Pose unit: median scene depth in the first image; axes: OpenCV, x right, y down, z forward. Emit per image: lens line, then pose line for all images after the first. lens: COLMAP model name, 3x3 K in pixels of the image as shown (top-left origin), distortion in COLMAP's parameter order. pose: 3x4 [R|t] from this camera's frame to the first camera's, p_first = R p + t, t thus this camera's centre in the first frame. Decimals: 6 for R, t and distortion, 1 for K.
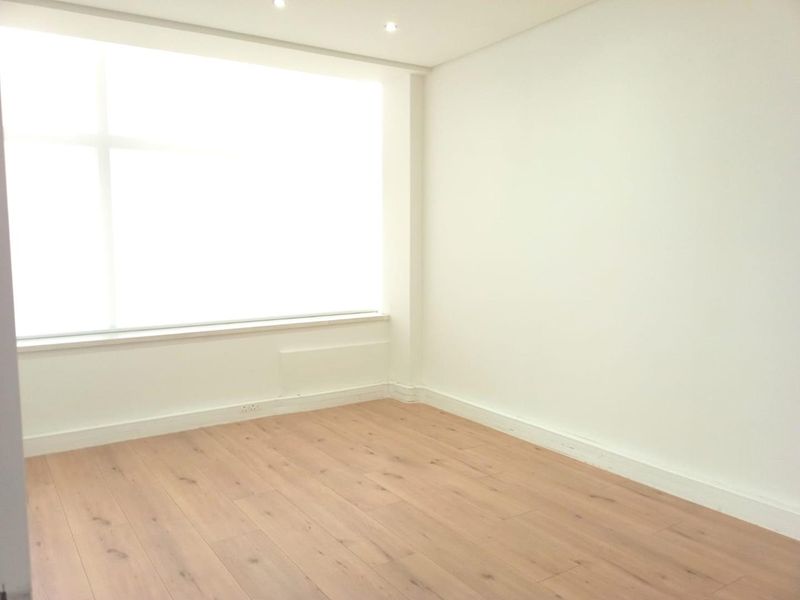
lens RADIAL K [[617.0, 0, 400.0], [0, 617.0, 300.0], [0, 0, 1]] dist [0.065398, -0.185212]
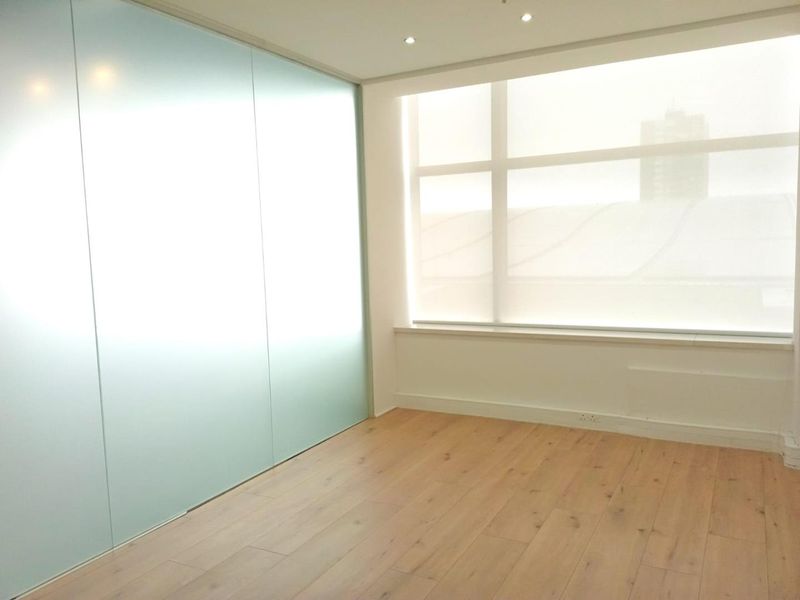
lens RADIAL K [[617.0, 0, 400.0], [0, 617.0, 300.0], [0, 0, 1]] dist [0.065398, -0.185212]
pose [[0.472387, 0.078921, -0.877851, 0.515969], [-0.058461, 0.996595, 0.058137, -0.058242], [0.879450, 0.023857, 0.475393, 0.286690]]
